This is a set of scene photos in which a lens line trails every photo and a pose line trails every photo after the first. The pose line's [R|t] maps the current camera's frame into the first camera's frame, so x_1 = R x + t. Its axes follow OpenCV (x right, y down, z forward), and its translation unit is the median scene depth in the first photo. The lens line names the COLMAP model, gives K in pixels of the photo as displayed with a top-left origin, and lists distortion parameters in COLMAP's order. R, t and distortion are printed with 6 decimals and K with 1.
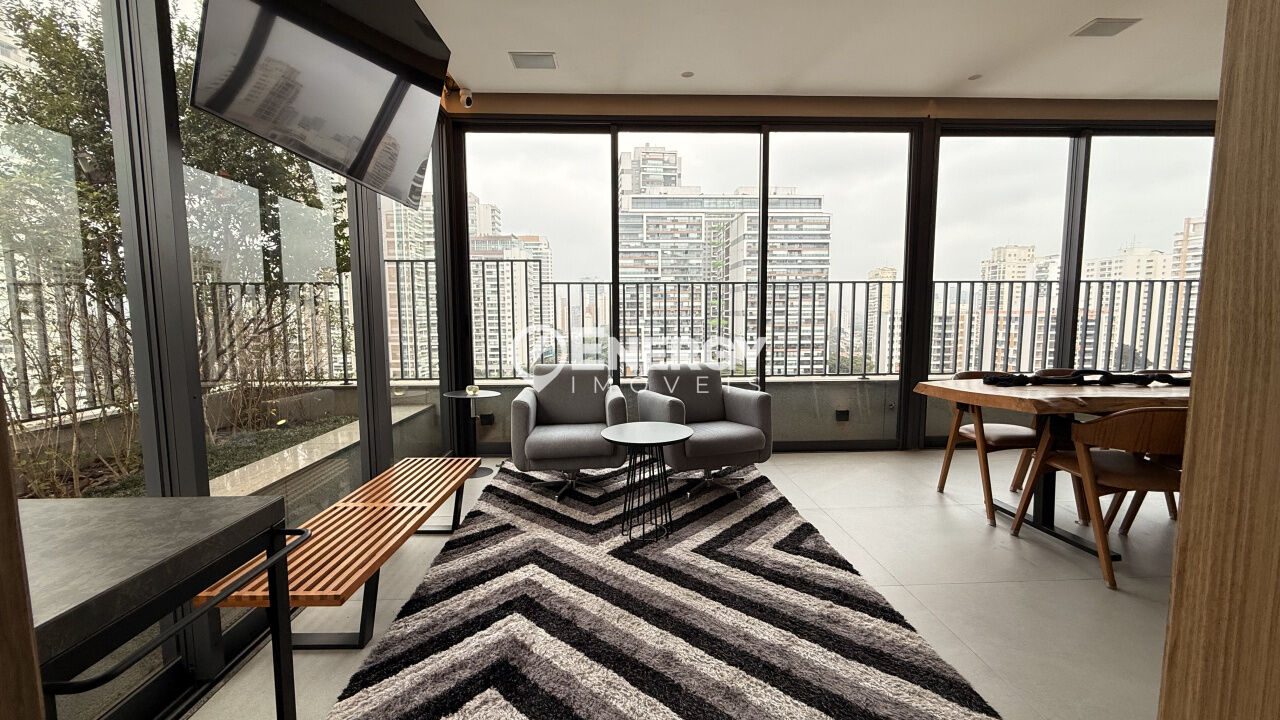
lens RADIAL K [[507.9, 0, 638.5], [0, 507.9, 356.0], [0, 0, 1]] dist [-0.000147, 0.000088]
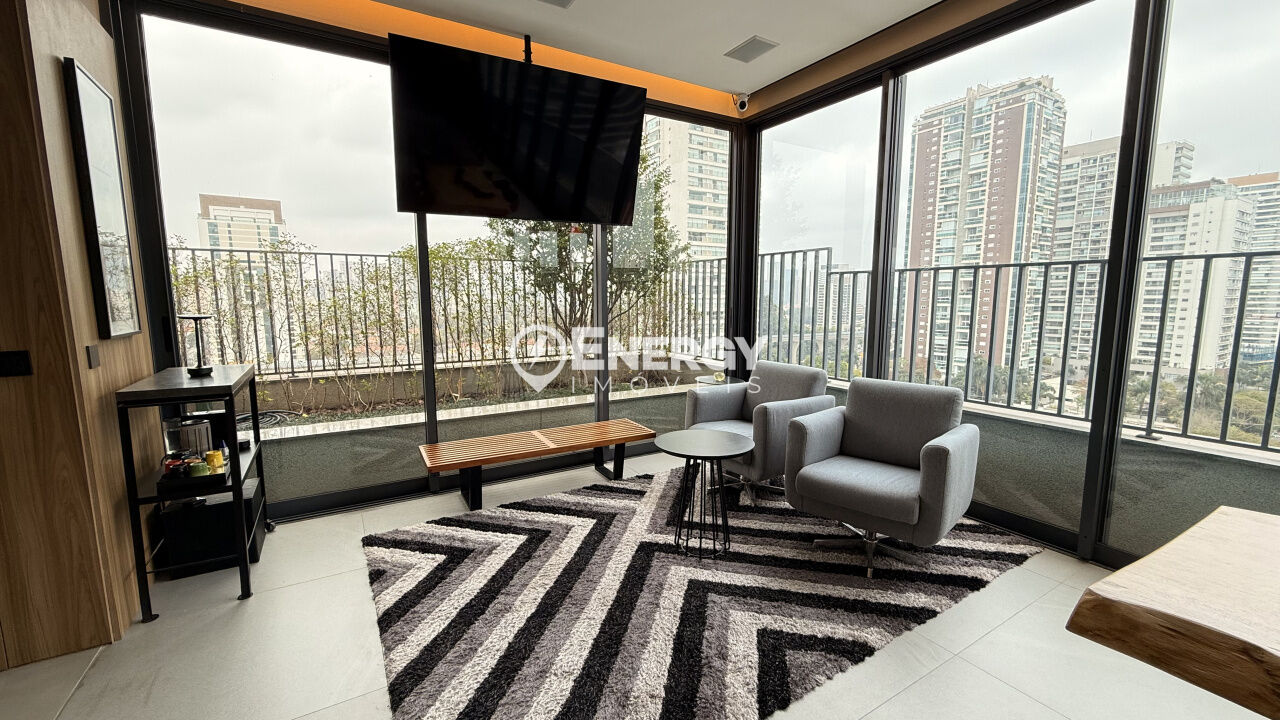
lens RADIAL K [[507.9, 0, 645.2], [0, 507.9, 367.3], [0, 0, 1]] dist [-0.000147, 0.000088]
pose [[0.483576, 0.128809, -0.865773, 0.220046], [-0.076717, 0.991544, 0.104671, -0.022929], [0.871934, 0.015803, 0.489368, 0.129966]]
